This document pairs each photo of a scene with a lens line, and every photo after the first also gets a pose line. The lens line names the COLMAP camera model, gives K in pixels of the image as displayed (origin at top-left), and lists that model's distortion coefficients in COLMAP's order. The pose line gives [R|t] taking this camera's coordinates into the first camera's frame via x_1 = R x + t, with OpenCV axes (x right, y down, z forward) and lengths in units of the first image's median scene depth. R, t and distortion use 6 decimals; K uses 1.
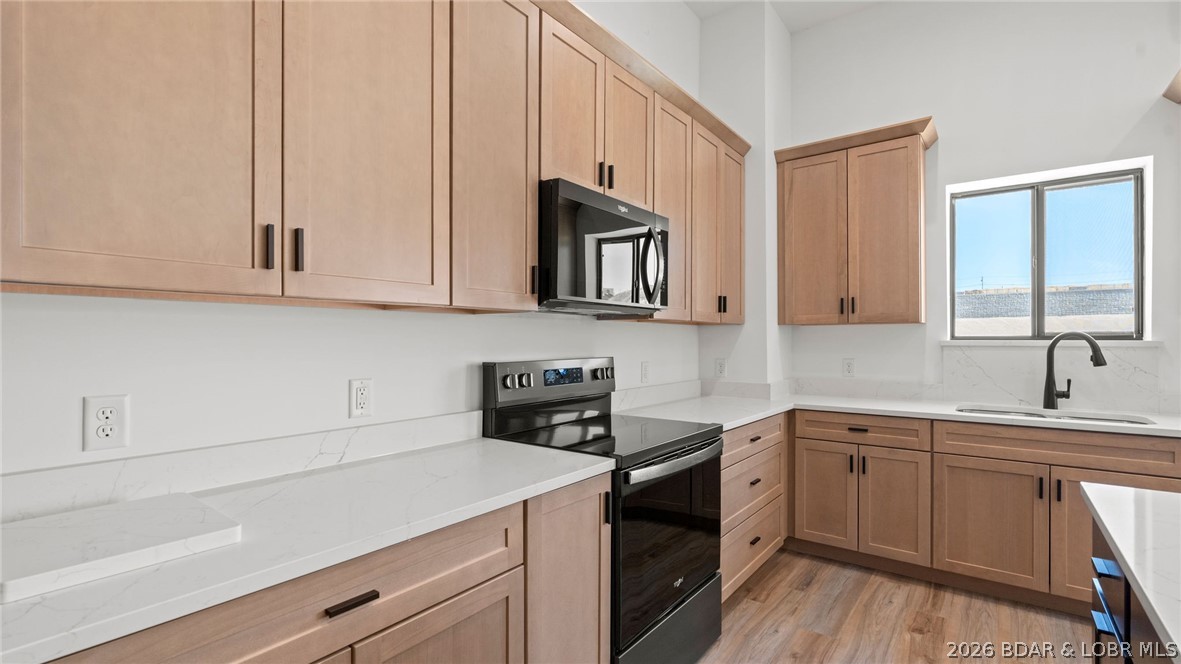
lens RADIAL K [[531.1, 0, 596.0], [0, 531.1, 339.5], [0, 0, 1]] dist [-0.011700, 0.004065]
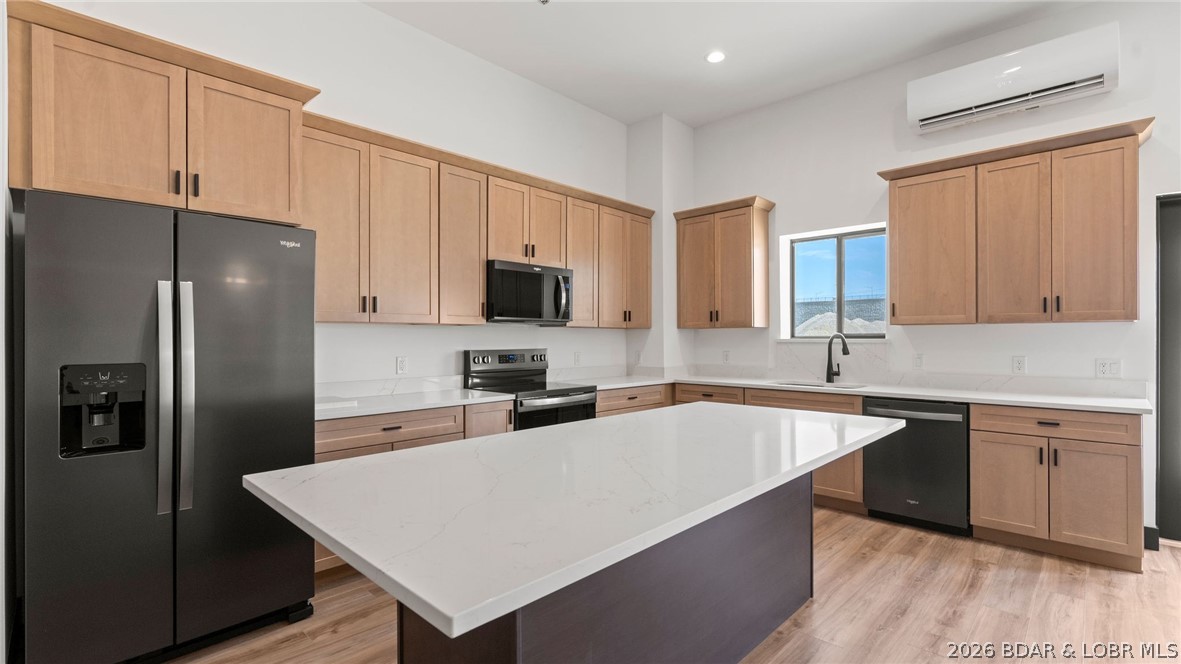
lens RADIAL K [[531.1, 0, 594.7], [0, 531.1, 336.0], [0, 0, 1]] dist [-0.011700, 0.004065]
pose [[0.993603, -0.001107, -0.112921, 0.347979], [0.000622, 0.999990, -0.004329, -0.000095], [0.112924, 0.004231, 0.993595, -0.633723]]
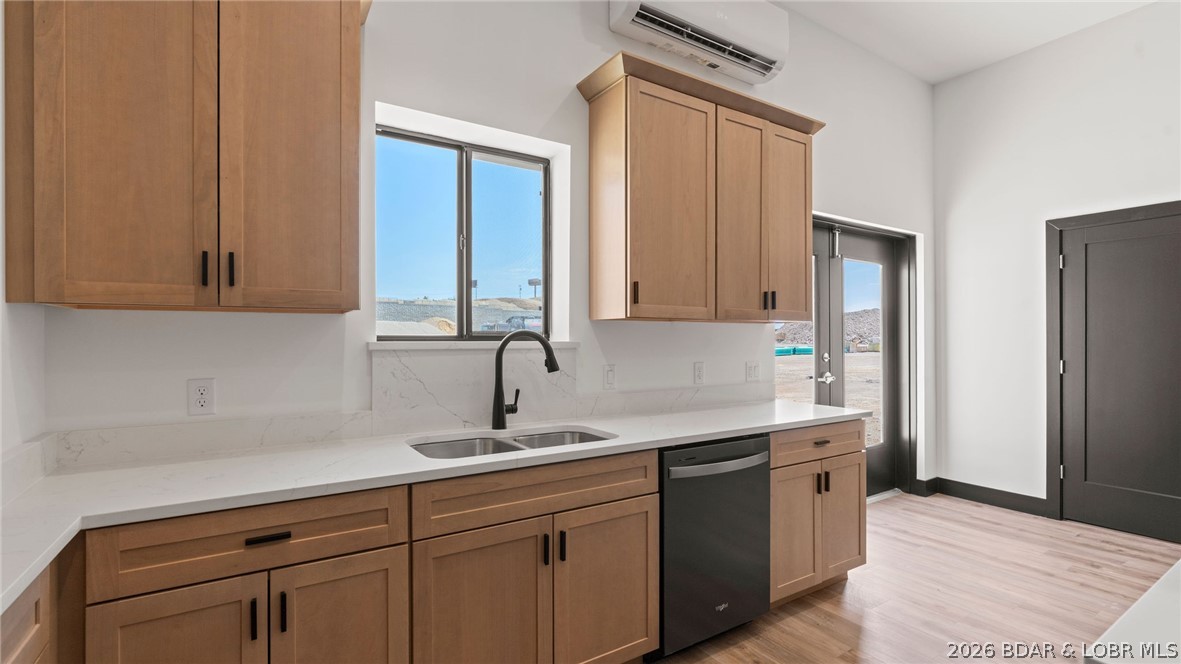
lens RADIAL K [[531.1, 0, 595.0], [0, 531.1, 338.6], [0, 0, 1]] dist [-0.011700, 0.004065]
pose [[0.343622, 0.001977, 0.939106, 0.168738], [0.001083, 0.999996, -0.002502, -0.000414], [-0.939107, 0.001877, 0.343619, 0.595188]]
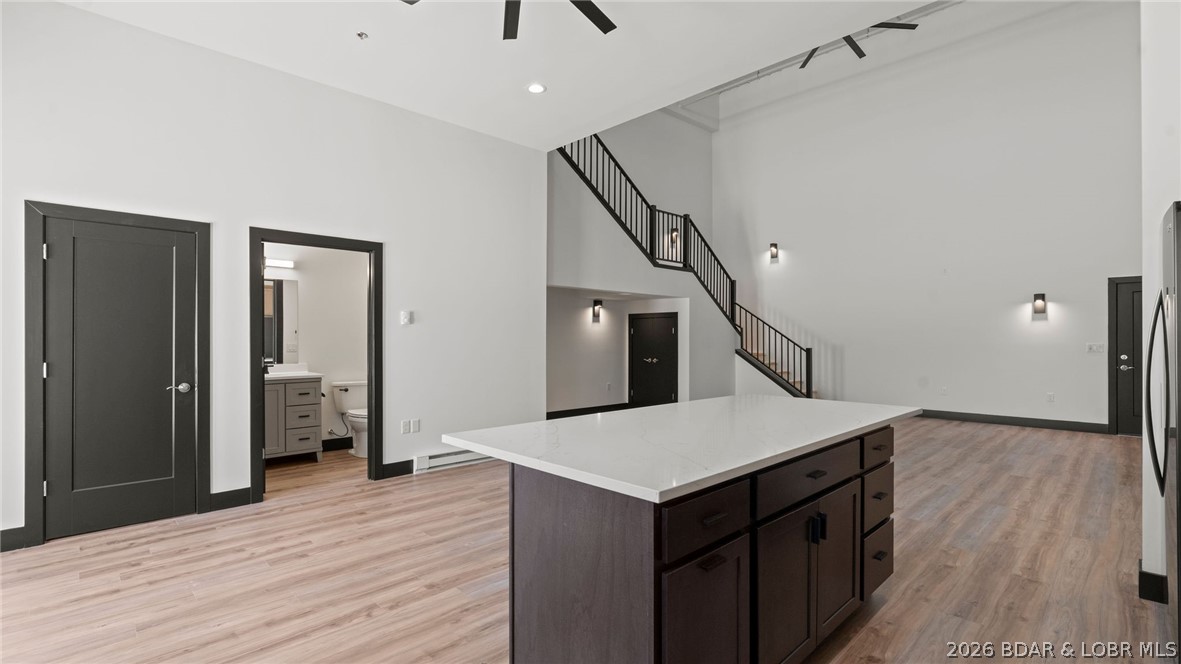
lens RADIAL K [[531.1, 0, 598.6], [0, 531.1, 336.9], [0, 0, 1]] dist [-0.011700, 0.004065]
pose [[-0.989907, 0.001019, 0.141713, 0.429101], [0.000304, 0.999987, -0.005068, 0.000815], [-0.141717, -0.004974, -0.989895, 0.936444]]
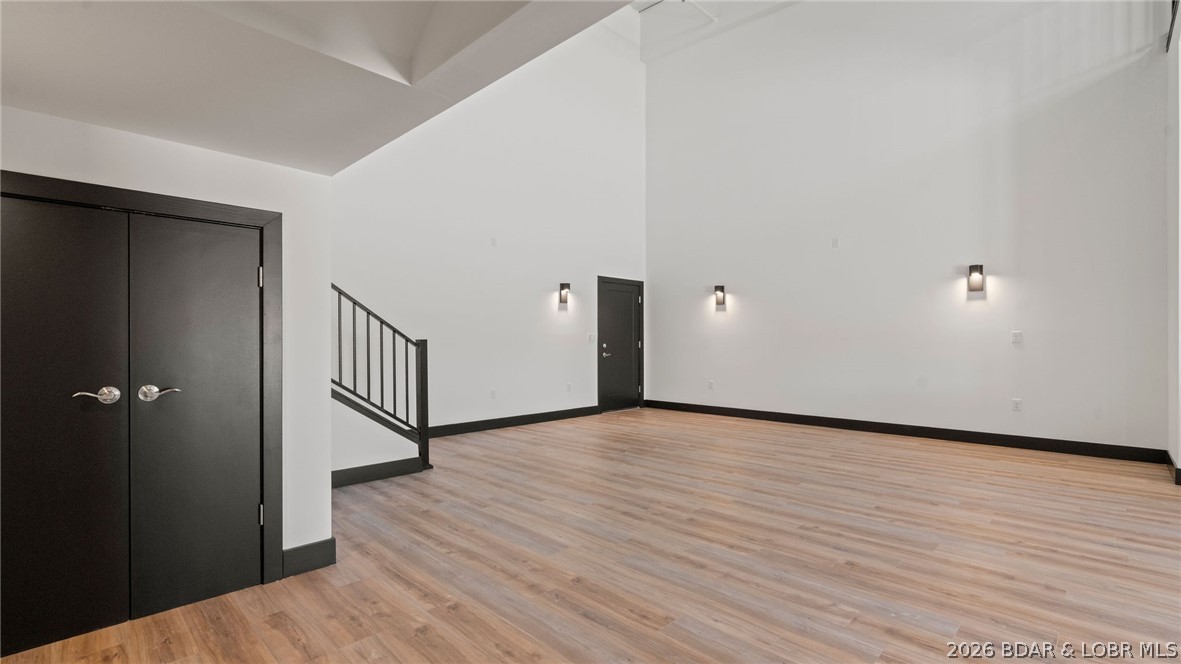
lens RADIAL K [[531.1, 0, 599.0], [0, 531.1, 339.2], [0, 0, 1]] dist [-0.011700, 0.004065]
pose [[-0.119084, -0.000226, -0.992884, 1.221097], [-0.001530, 0.999999, -0.000044, 0.050344], [0.992883, 0.001514, -0.119084, -1.587460]]
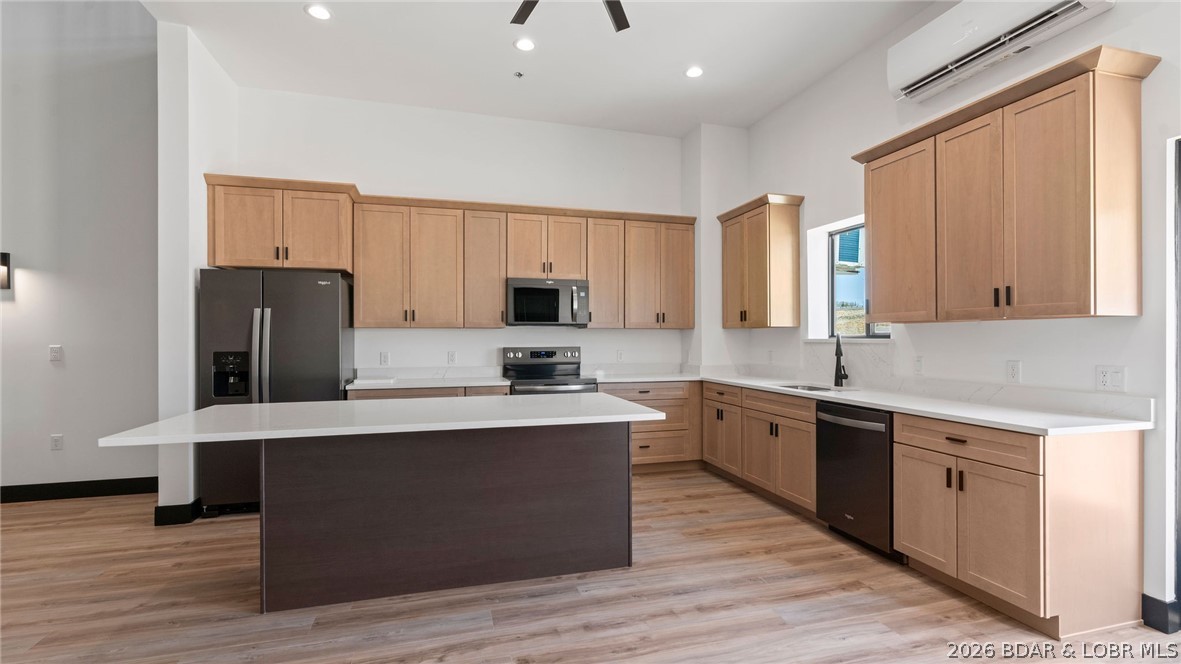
lens RADIAL K [[531.1, 0, 593.1], [0, 531.1, 333.7], [0, 0, 1]] dist [-0.011700, 0.004065]
pose [[0.799760, -0.005464, -0.600296, 1.194090], [0.001319, 0.999972, -0.007344, -0.001995], [0.600319, 0.005081, 0.799744, -0.558129]]
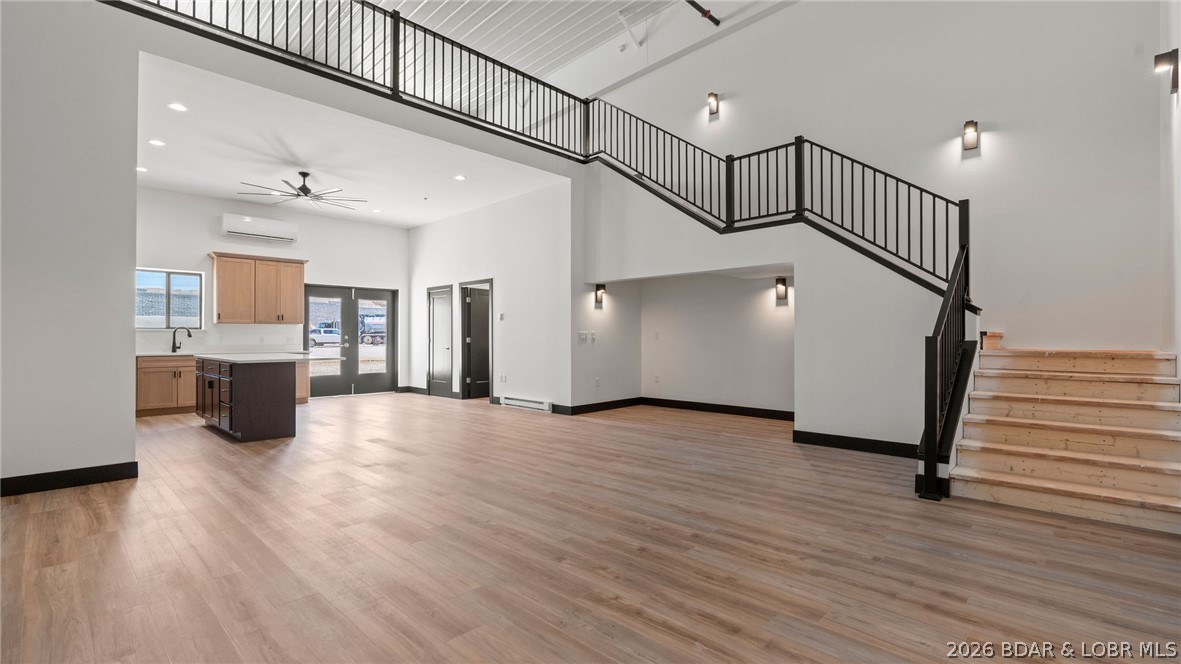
lens RADIAL K [[531.1, 0, 597.1], [0, 531.1, 335.7], [0, 0, 1]] dist [-0.011700, 0.004065]
pose [[0.110533, 0.004997, 0.993860, -1.784731], [0.001071, 0.999986, -0.005146, 0.055684], [-0.993872, 0.001633, 0.110526, -1.649951]]
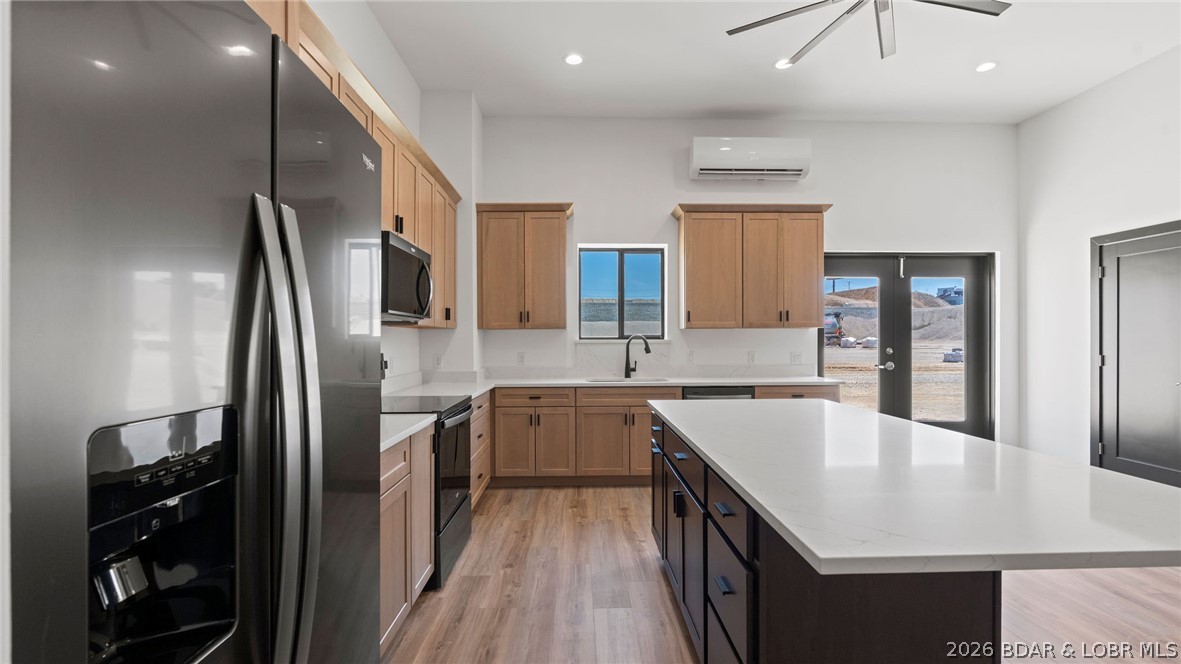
lens RADIAL K [[531.1, 0, 595.2], [0, 531.1, 338.4], [0, 0, 1]] dist [-0.011700, 0.004065]
pose [[0.778275, -0.001830, 0.627921, -0.353435], [0.003036, 0.999995, -0.000848, -0.001160], [-0.627916, 0.002567, 0.778277, -0.330204]]
